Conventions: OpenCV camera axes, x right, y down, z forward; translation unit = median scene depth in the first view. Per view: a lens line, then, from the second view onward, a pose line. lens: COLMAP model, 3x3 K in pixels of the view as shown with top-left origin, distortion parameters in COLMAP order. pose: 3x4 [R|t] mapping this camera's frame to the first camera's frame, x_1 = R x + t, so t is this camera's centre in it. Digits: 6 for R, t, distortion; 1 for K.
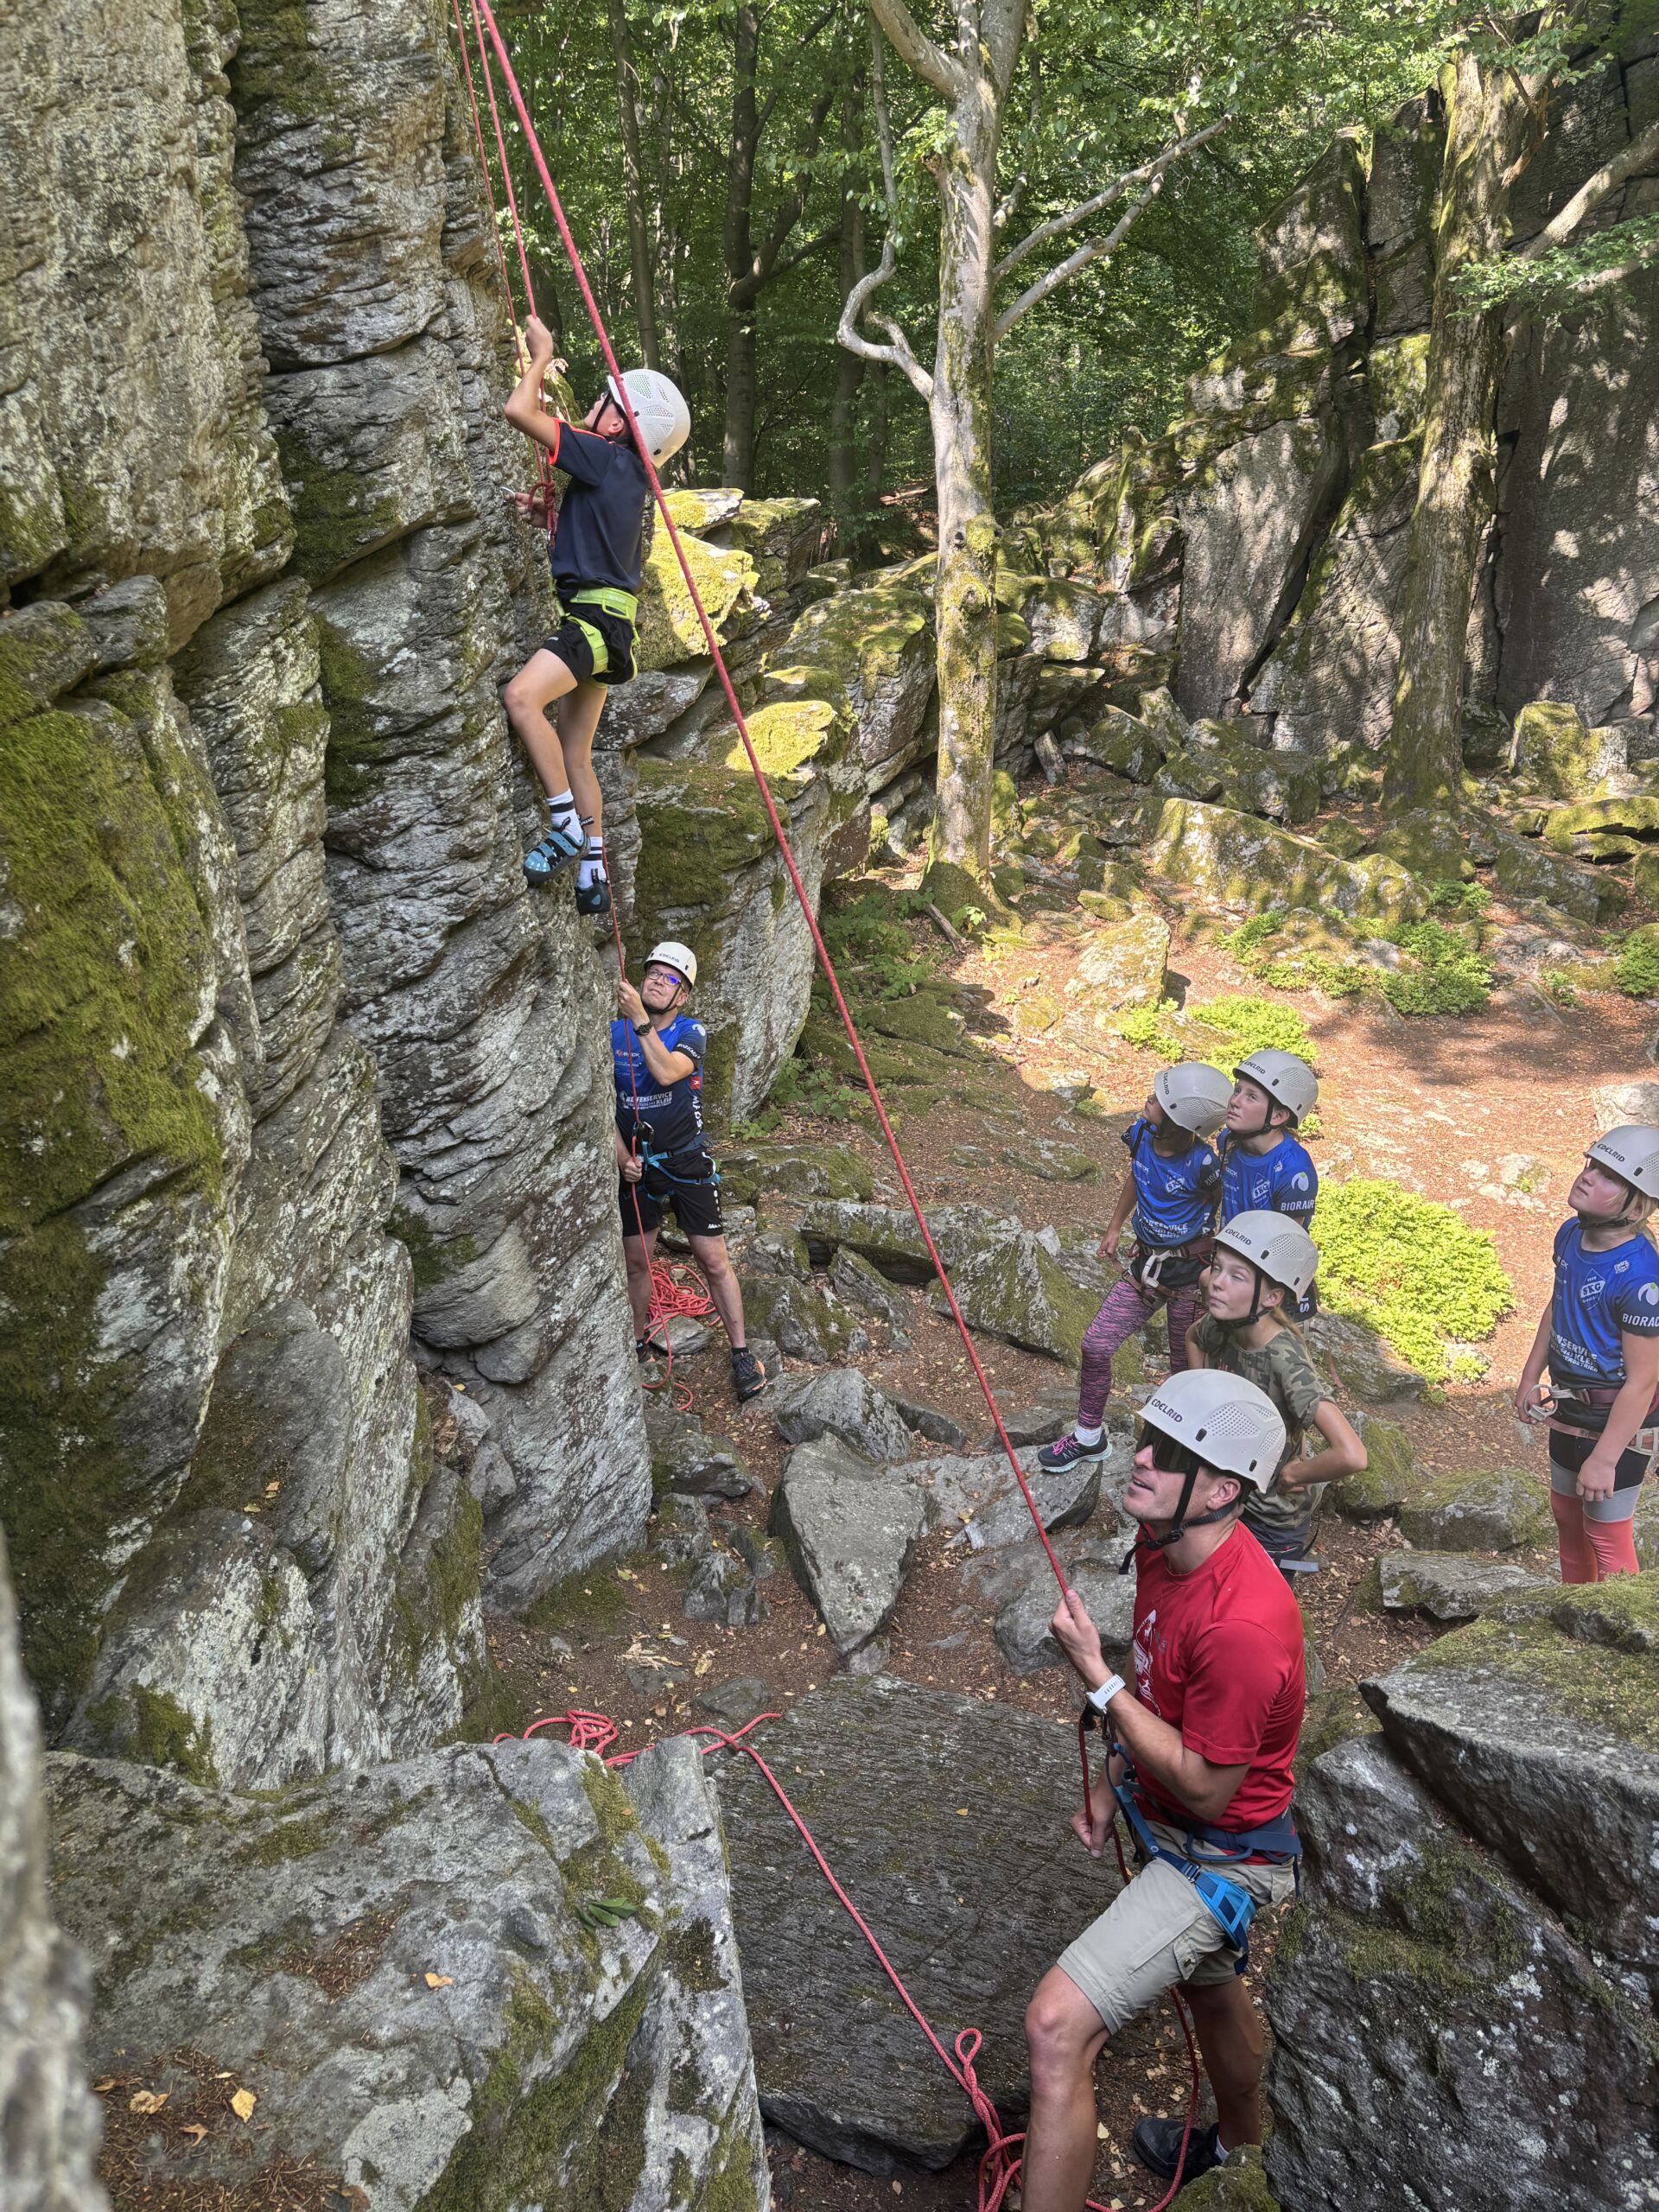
lens RADIAL K [[1690.6, 0, 839.2], [0, 1690.6, 1106.0], [0, 0, 1]] dist [0.023617, -0.001651]
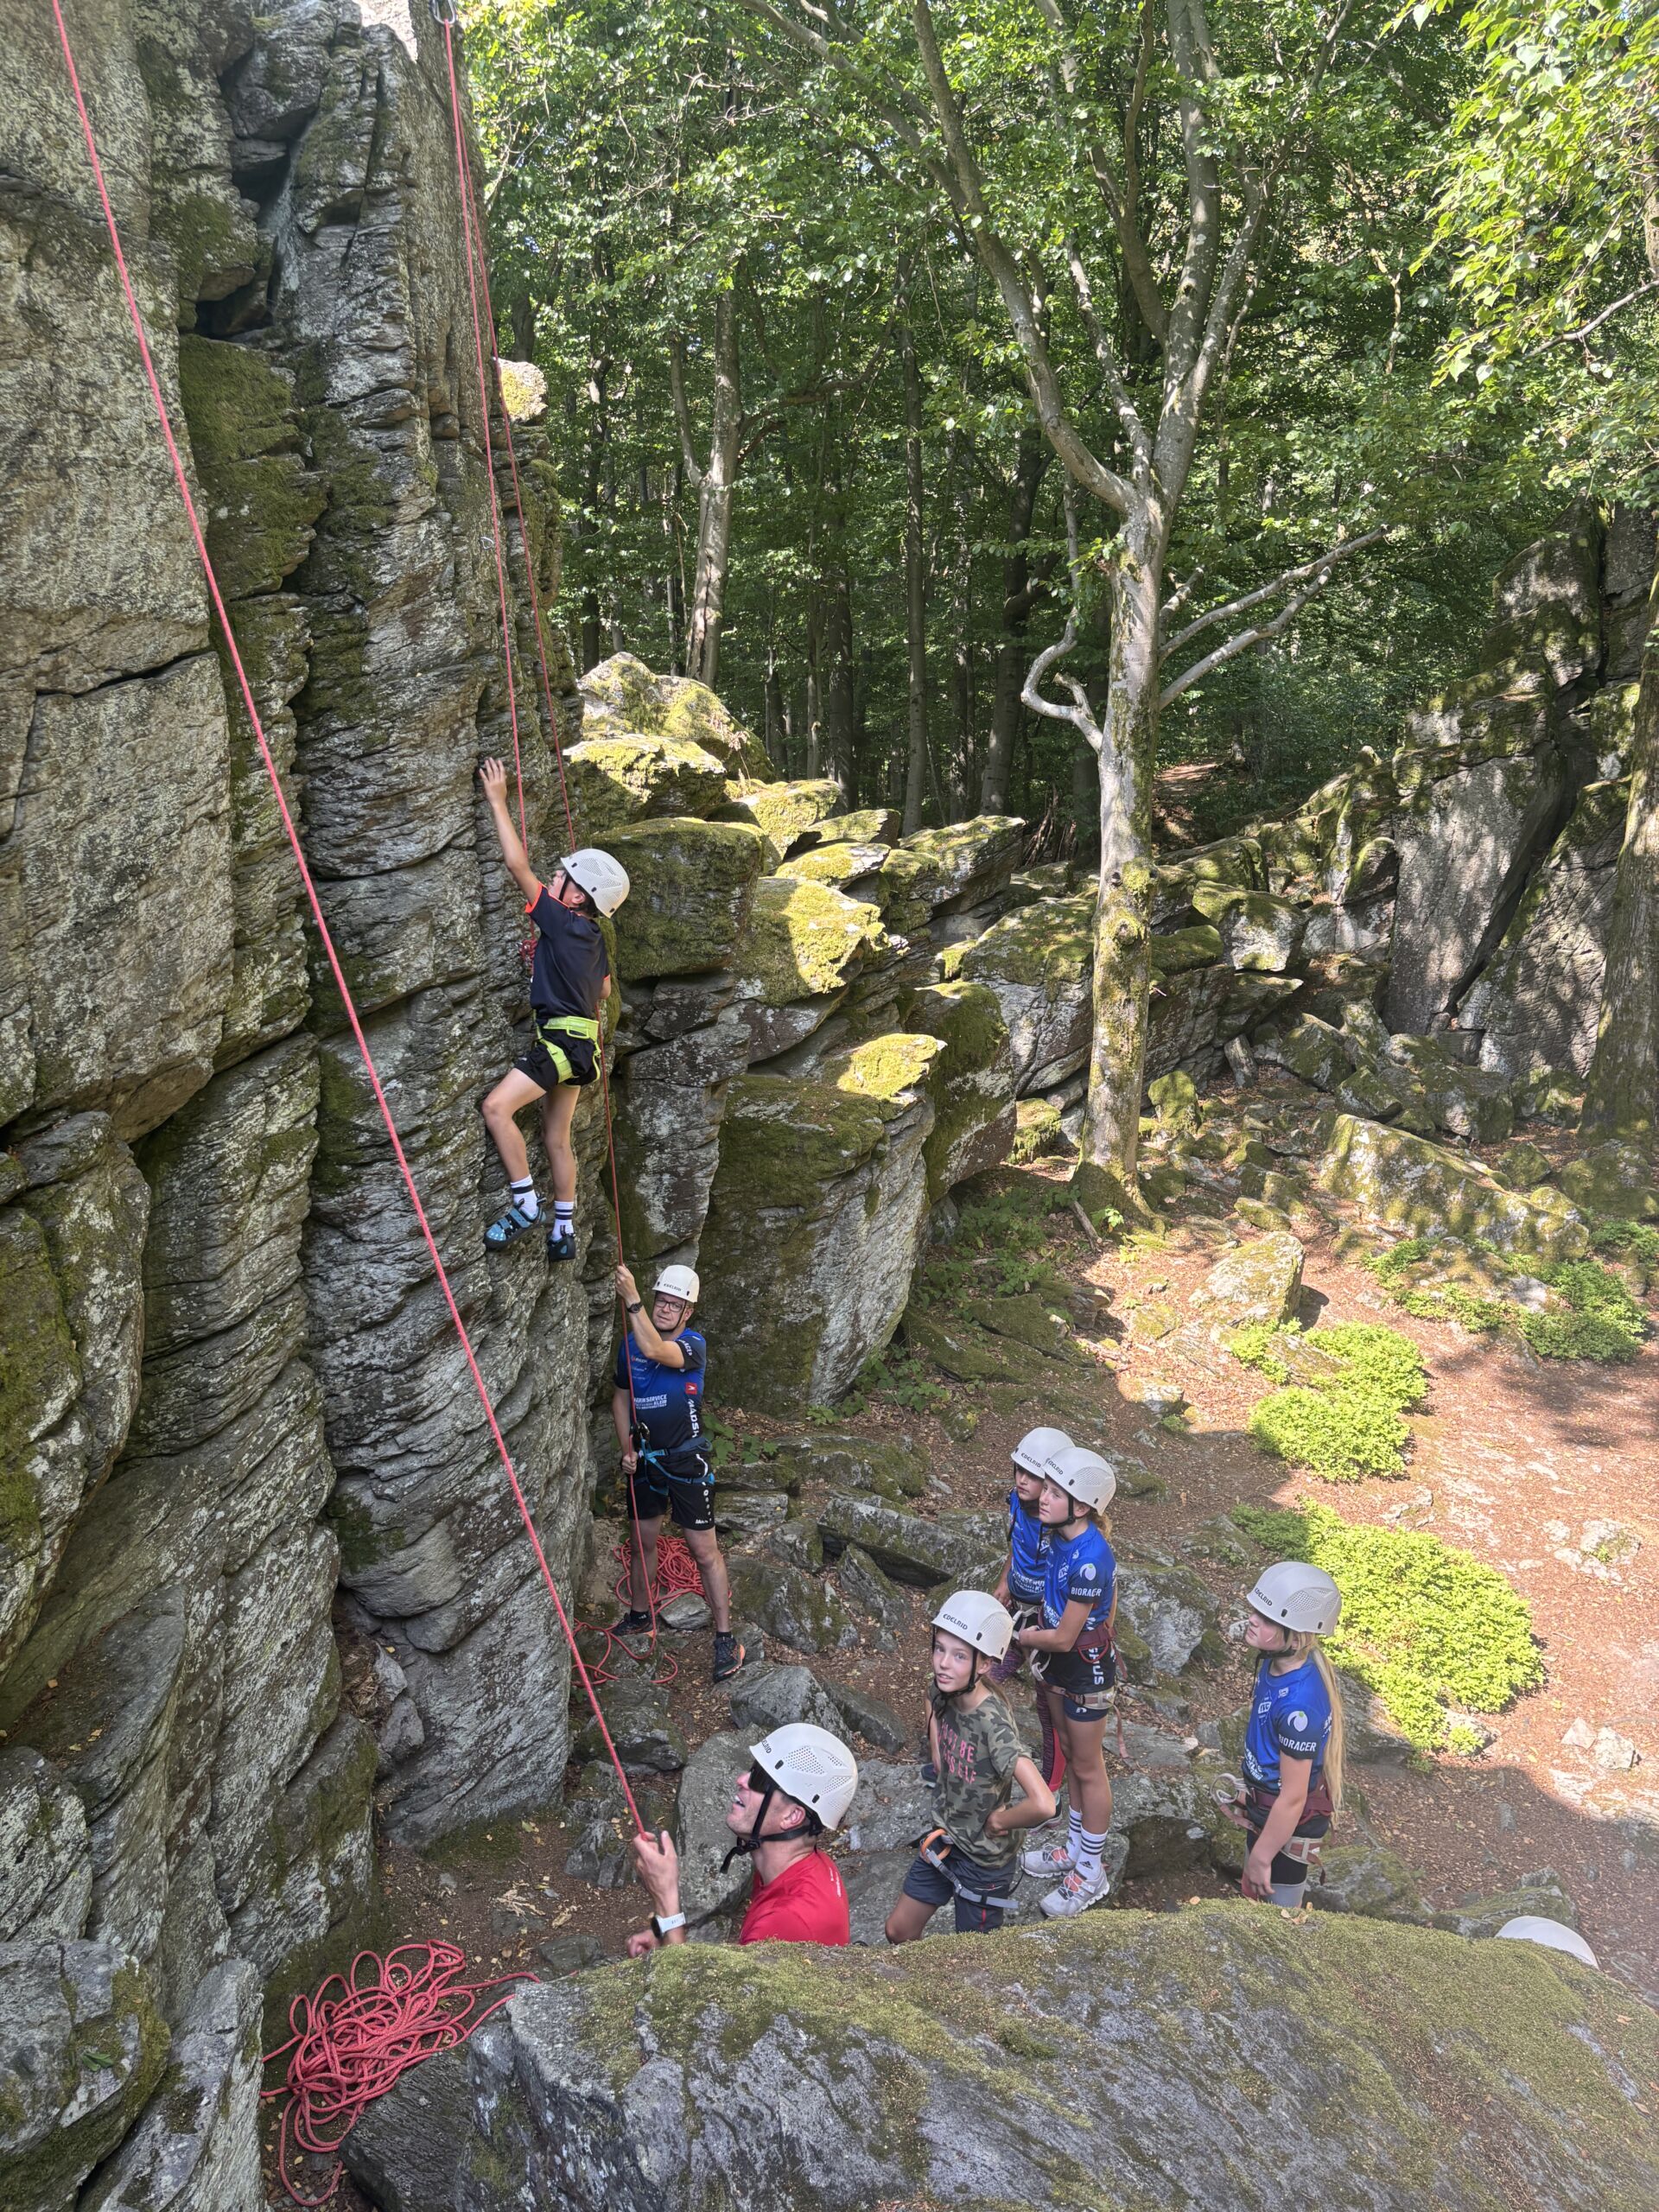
lens RADIAL K [[1690.6, 0, 839.2], [0, 1690.6, 1106.0], [0, 0, 1]] dist [0.023617, -0.001651]
pose [[0.981977, 0.080086, -0.171195, 0.136091], [-0.102324, 0.986830, -0.125285, -0.050624], [0.158907, 0.140544, 0.977239, -0.104047]]
